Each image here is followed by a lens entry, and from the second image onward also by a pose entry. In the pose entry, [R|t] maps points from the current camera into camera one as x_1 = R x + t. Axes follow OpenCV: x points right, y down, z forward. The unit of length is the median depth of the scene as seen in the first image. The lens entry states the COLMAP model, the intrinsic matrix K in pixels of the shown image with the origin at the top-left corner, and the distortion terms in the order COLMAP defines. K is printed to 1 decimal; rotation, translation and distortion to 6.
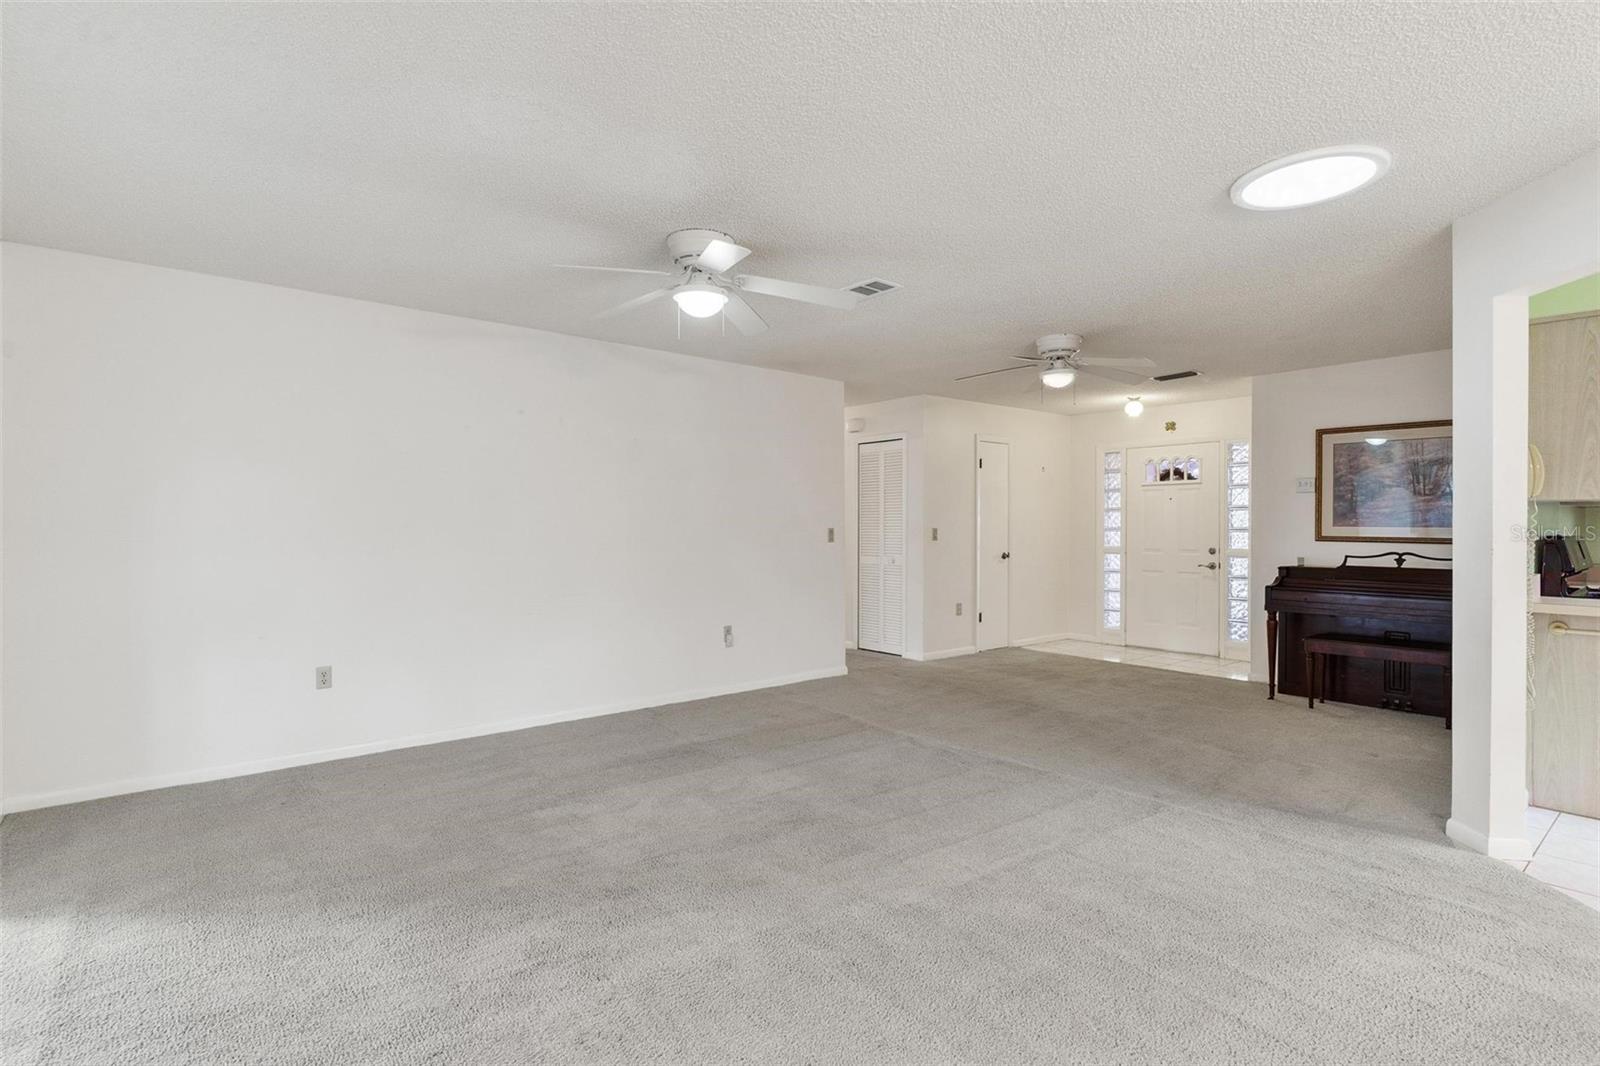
lens RADIAL K [[771.8, 0, 800.0], [0, 771.8, 533.0], [0, 0, 1]] dist [0.000754, -0.000037]
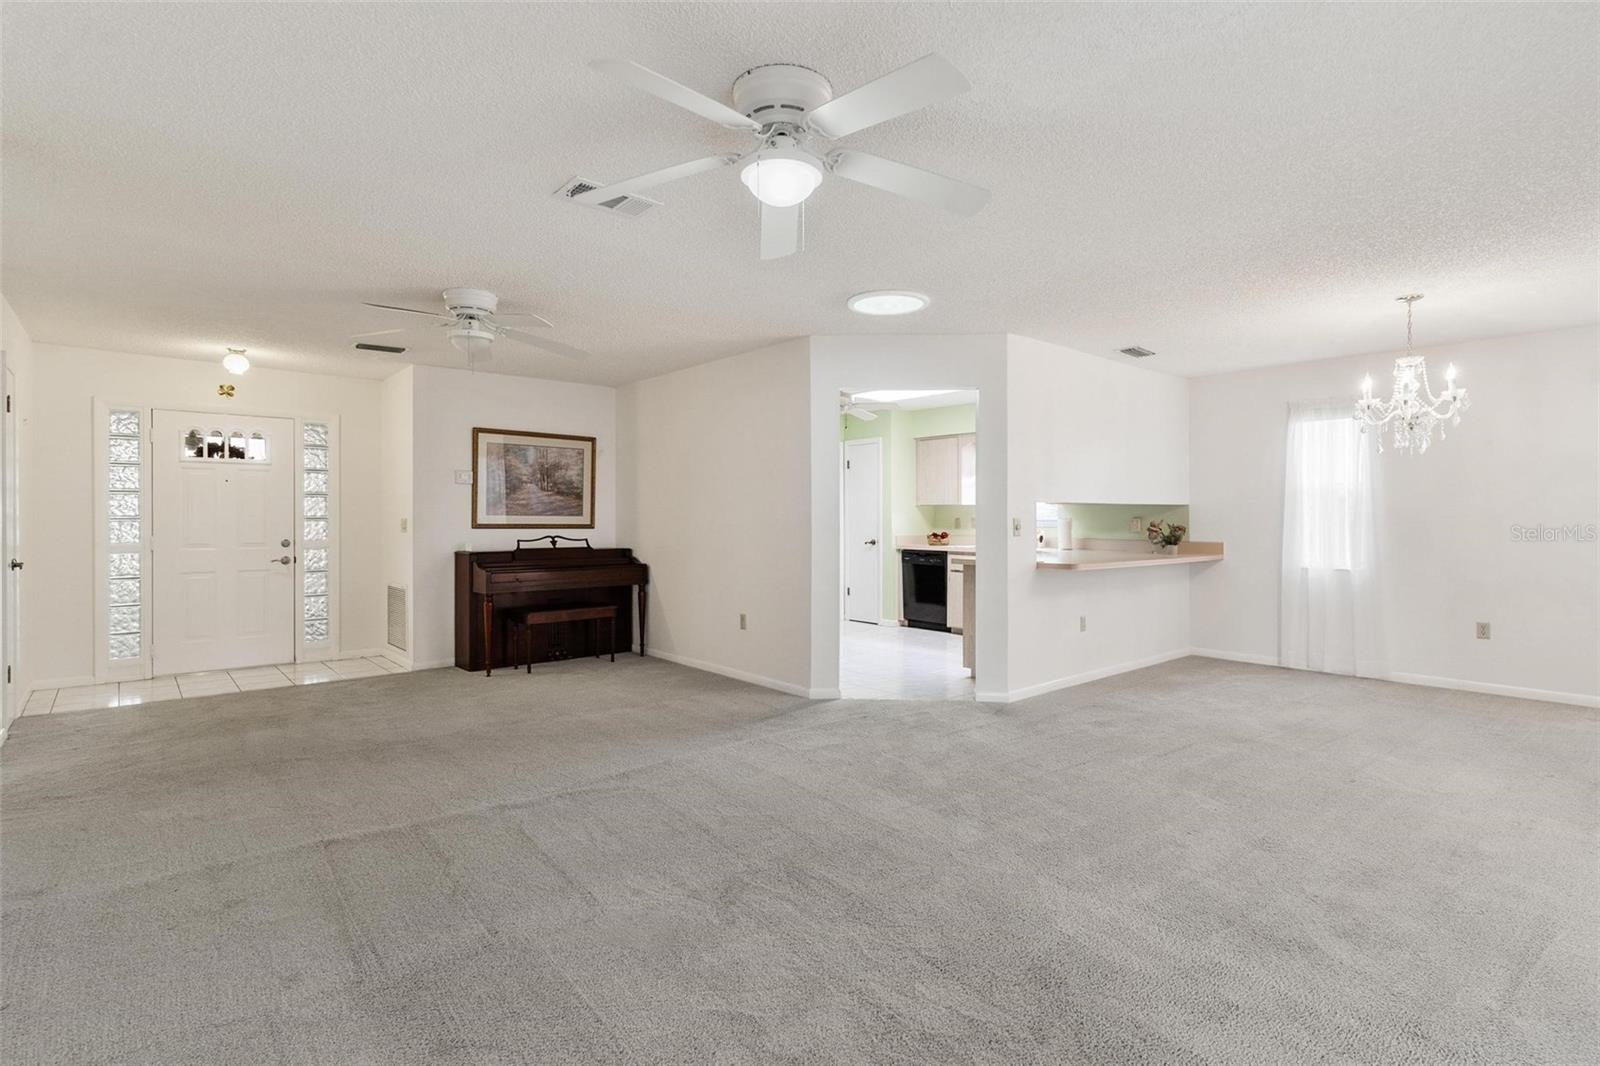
lens RADIAL K [[780.5, 0, 795.7], [0, 780.5, 516.4], [0, 0, 1]] dist [0.000070, -0.000786]
pose [[-0.019597, -0.000057, 0.999808, -0.482248], [0.007537, 0.999972, 0.000205, -0.003745], [-0.999780, 0.007540, -0.019596, 0.595265]]
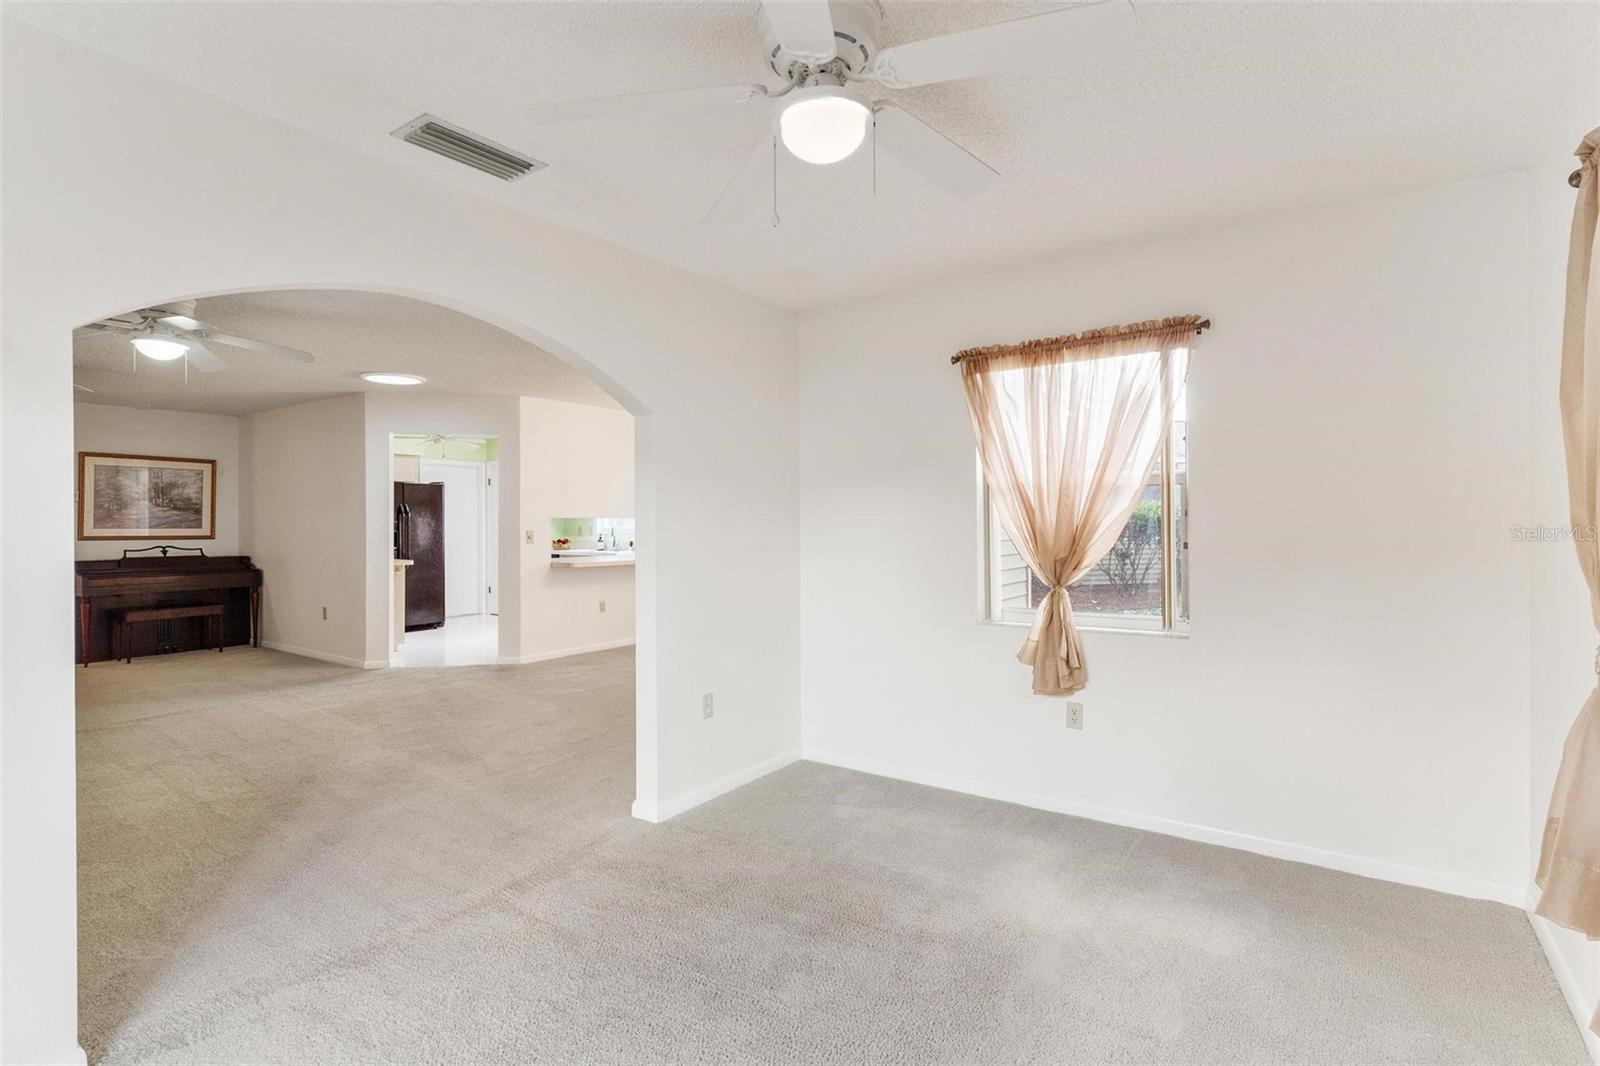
lens RADIAL K [[780.5, 0, 795.7], [0, 780.5, 516.4], [0, 0, 1]] dist [0.000070, -0.000786]
pose [[-0.264704, 0.004601, 0.964319, -0.914004], [0.010369, 0.999944, -0.001925, -0.015079], [-0.964274, 0.009489, -0.264737, 0.225204]]
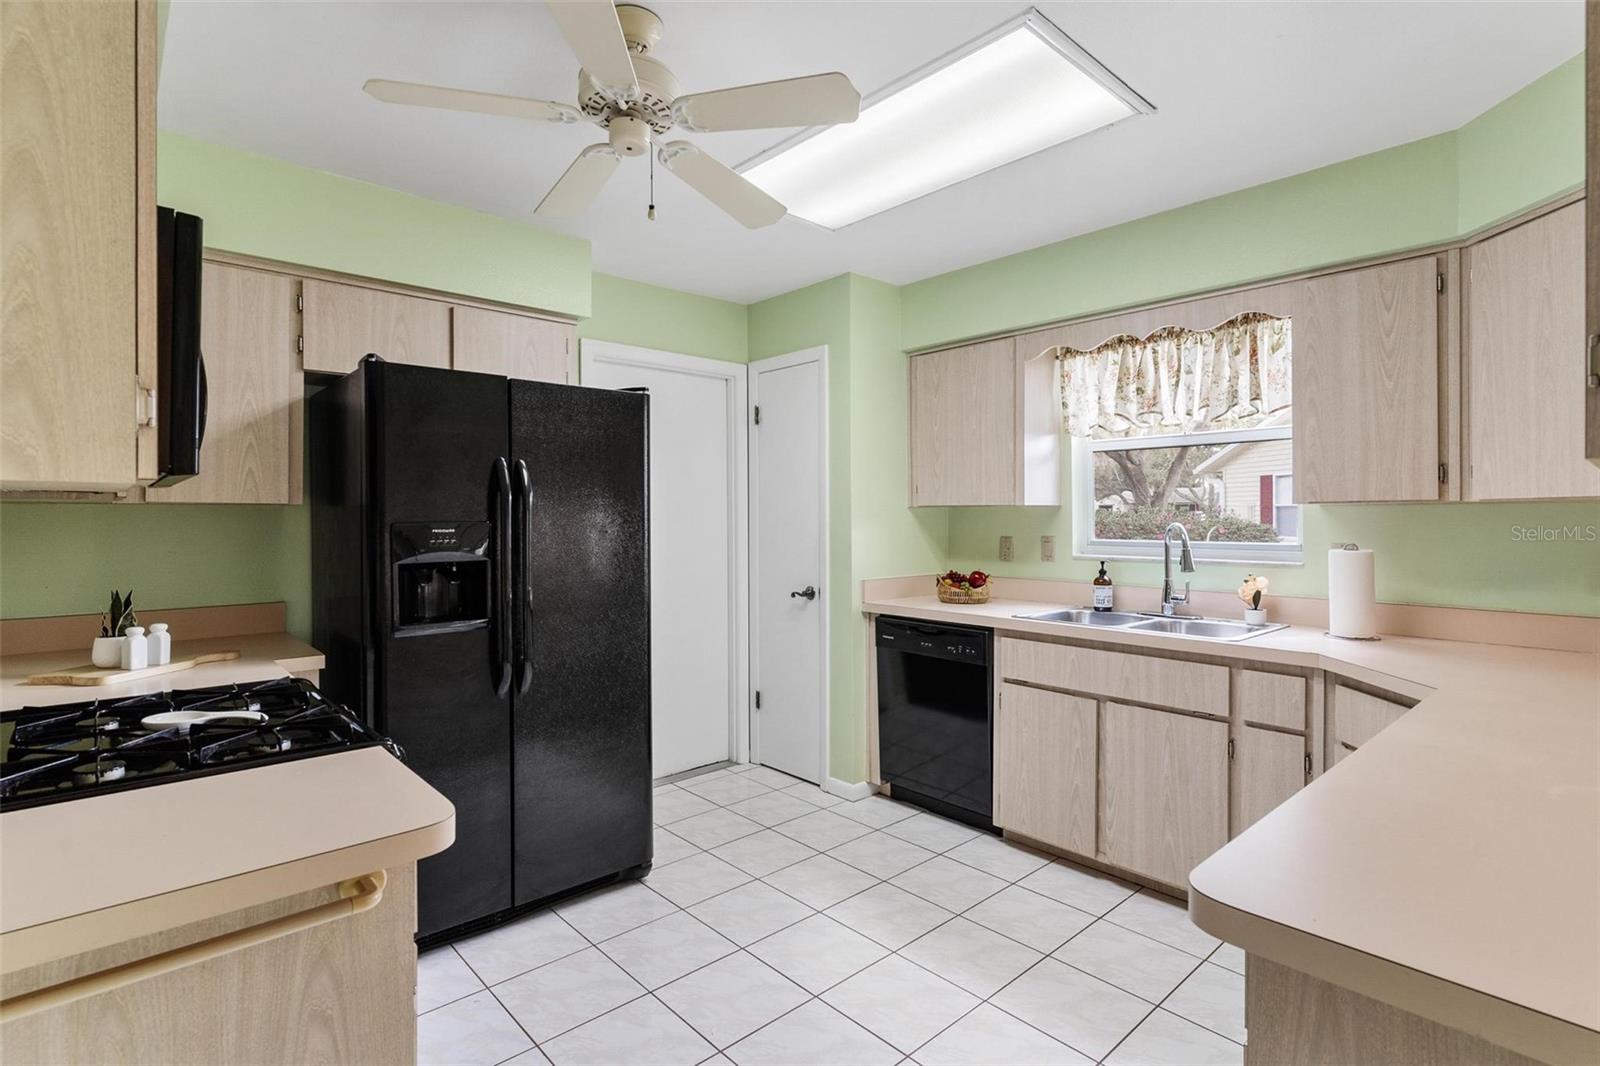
lens RADIAL K [[780.5, 0, 795.7], [0, 780.5, 516.4], [0, 0, 1]] dist [0.000070, -0.000786]
pose [[-0.042669, -0.003828, 0.999082, 0.444069], [0.008838, 0.999952, 0.004208, -0.019709], [-0.999050, 0.009009, -0.042633, 0.444192]]
